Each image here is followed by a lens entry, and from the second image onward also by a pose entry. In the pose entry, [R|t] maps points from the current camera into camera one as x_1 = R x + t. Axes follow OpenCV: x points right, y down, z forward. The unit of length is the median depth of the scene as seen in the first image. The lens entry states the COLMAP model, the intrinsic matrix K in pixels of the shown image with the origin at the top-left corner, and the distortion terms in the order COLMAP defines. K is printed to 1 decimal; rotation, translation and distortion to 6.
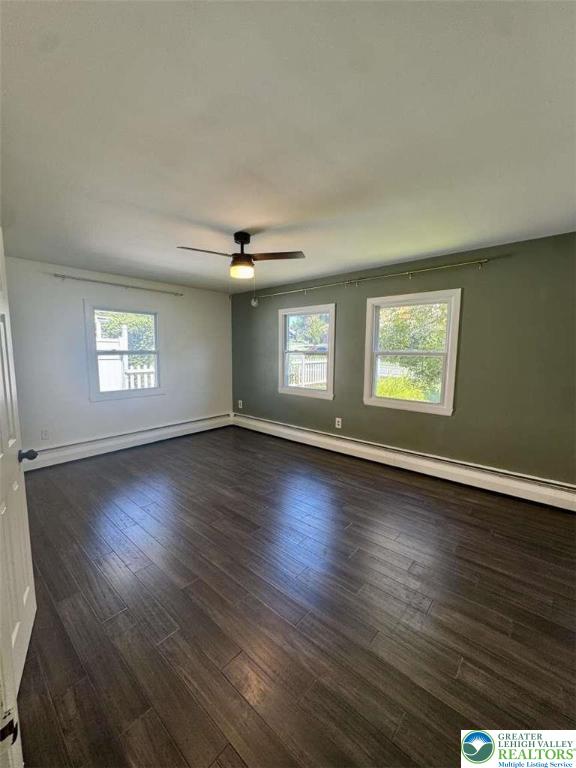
lens RADIAL K [[307.1, 0, 288.0], [0, 307.1, 384.0], [0, 0, 1]] dist [0.000396, 0.000166]
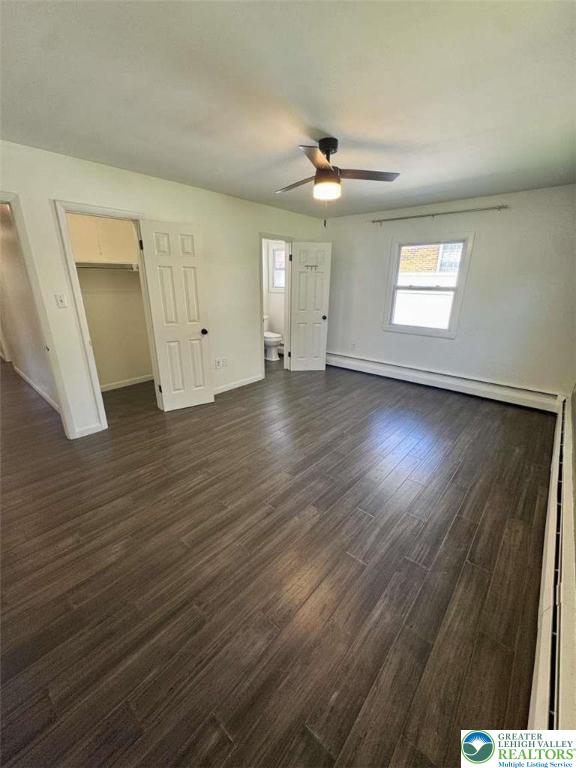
lens RADIAL K [[307.1, 0, 288.0], [0, 307.1, 384.0], [0, 0, 1]] dist [0.000396, 0.000166]
pose [[0.001671, 0.317364, -0.948302, 0.664697], [-0.122641, 0.941210, 0.314775, -0.090906], [0.992450, 0.115775, 0.040494, 0.731692]]
